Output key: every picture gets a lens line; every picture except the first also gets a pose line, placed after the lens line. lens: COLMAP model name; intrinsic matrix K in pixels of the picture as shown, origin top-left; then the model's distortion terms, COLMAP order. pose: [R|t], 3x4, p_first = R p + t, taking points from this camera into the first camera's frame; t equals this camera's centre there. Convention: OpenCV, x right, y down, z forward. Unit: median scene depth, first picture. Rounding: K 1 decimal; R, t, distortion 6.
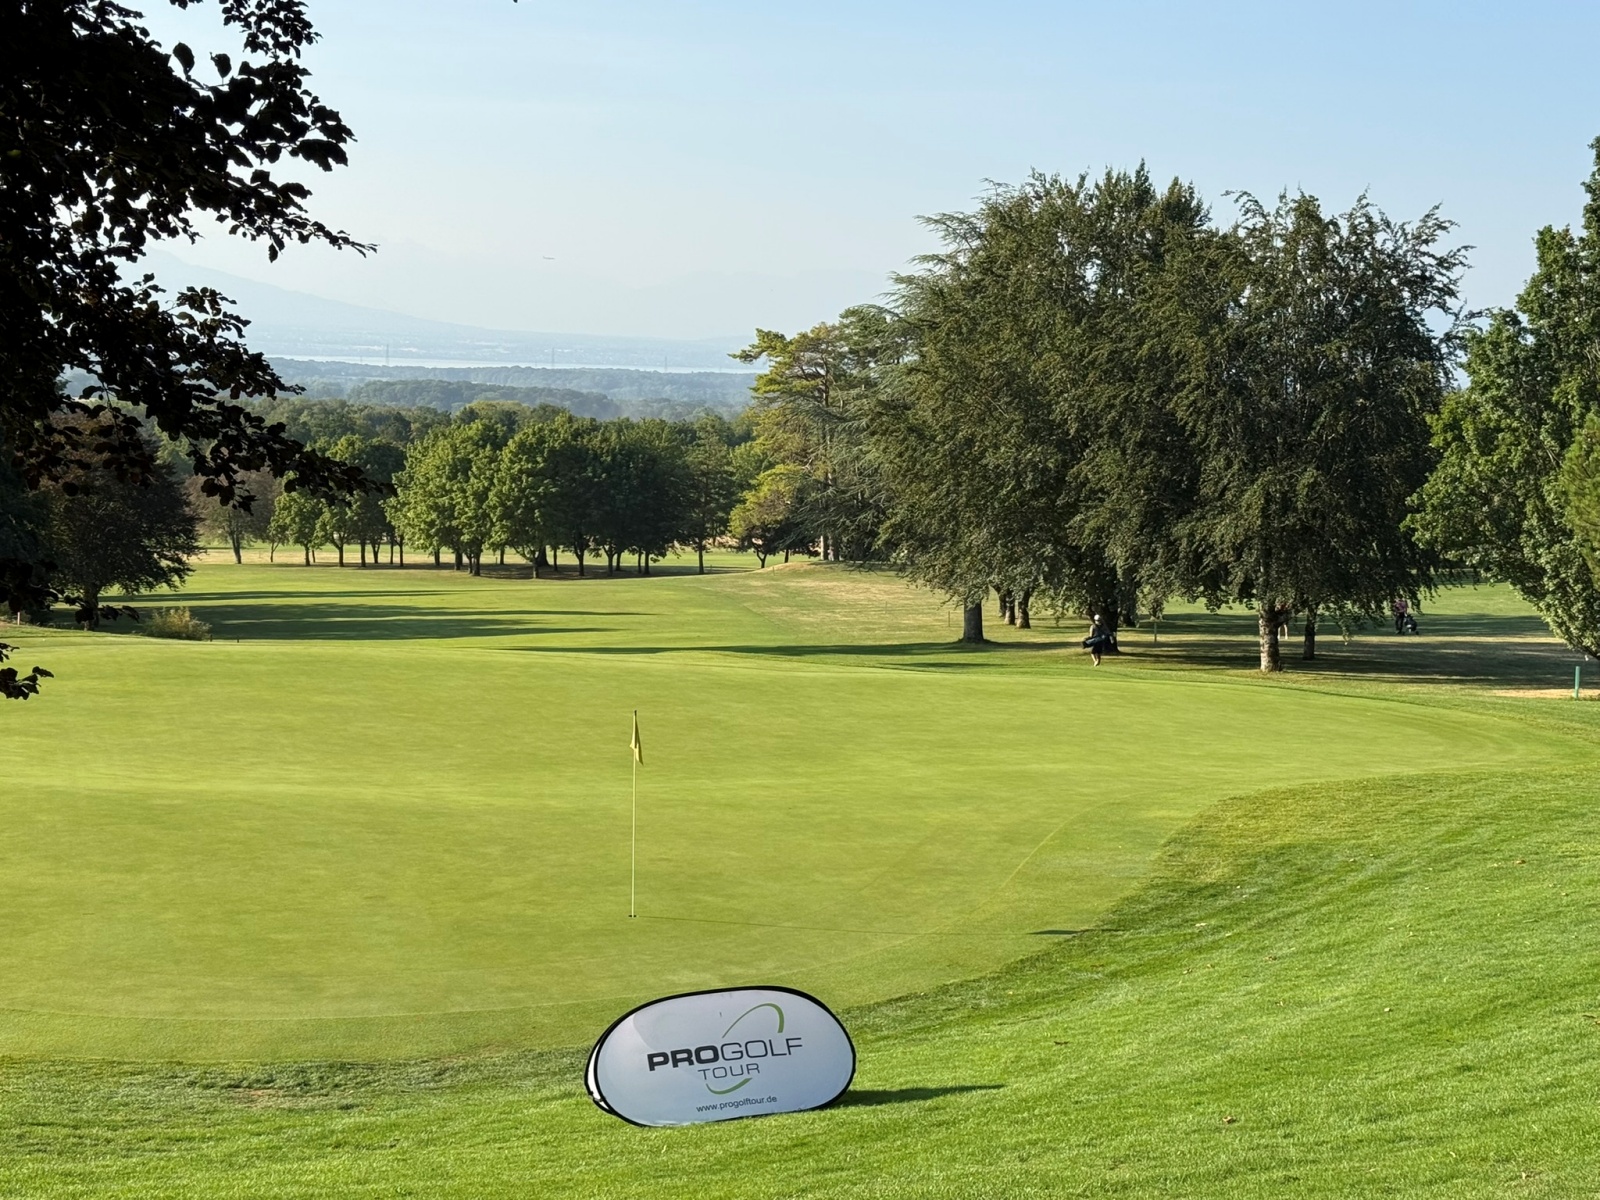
lens RADIAL K [[2376.3, 0, 800.0], [0, 2376.3, 600.0], [0, 0, 1]] dist [0.026494, 0.024864]
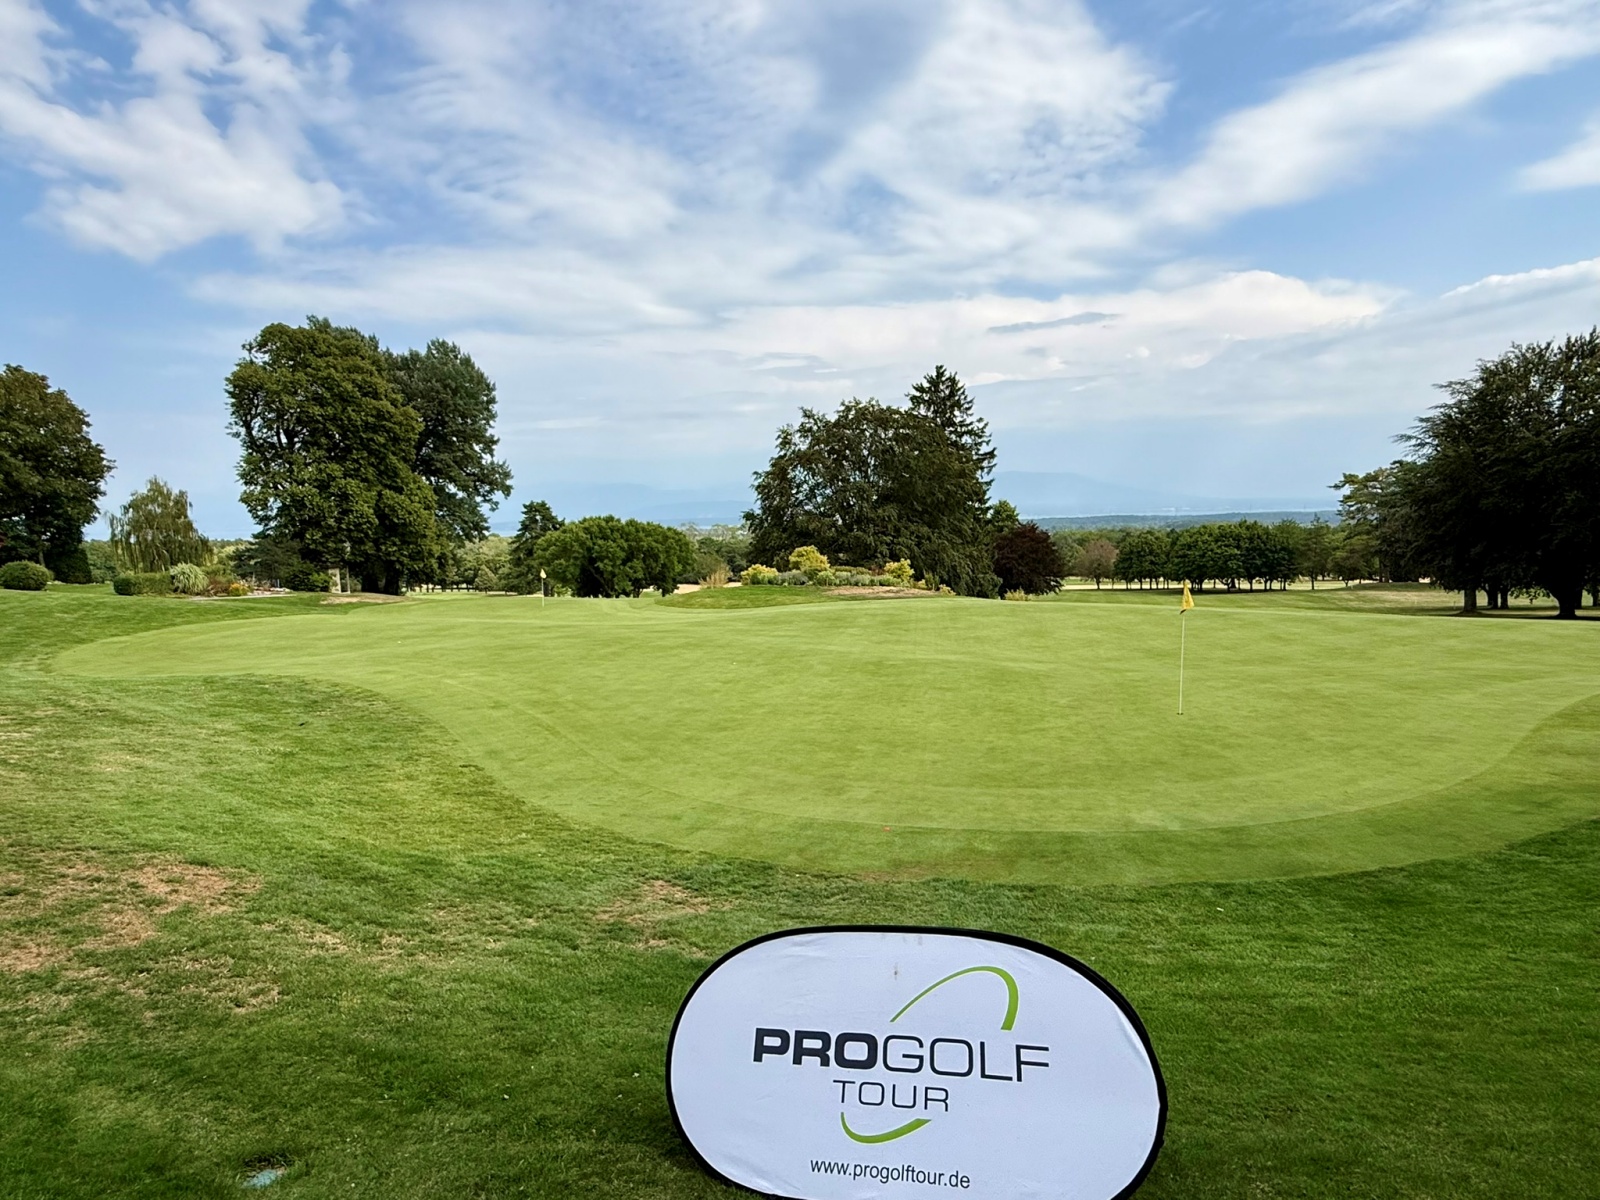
lens RADIAL K [[936.7, 0, 800.0], [0, 936.7, 600.0], [0, 0, 1]] dist [0.013725, -0.001392]
pose [[0.854979, 0.001771, -0.518660, 0.010483], [-0.005277, 0.999972, -0.005285, 0.015132], [0.518636, 0.007255, 0.854964, 0.137634]]
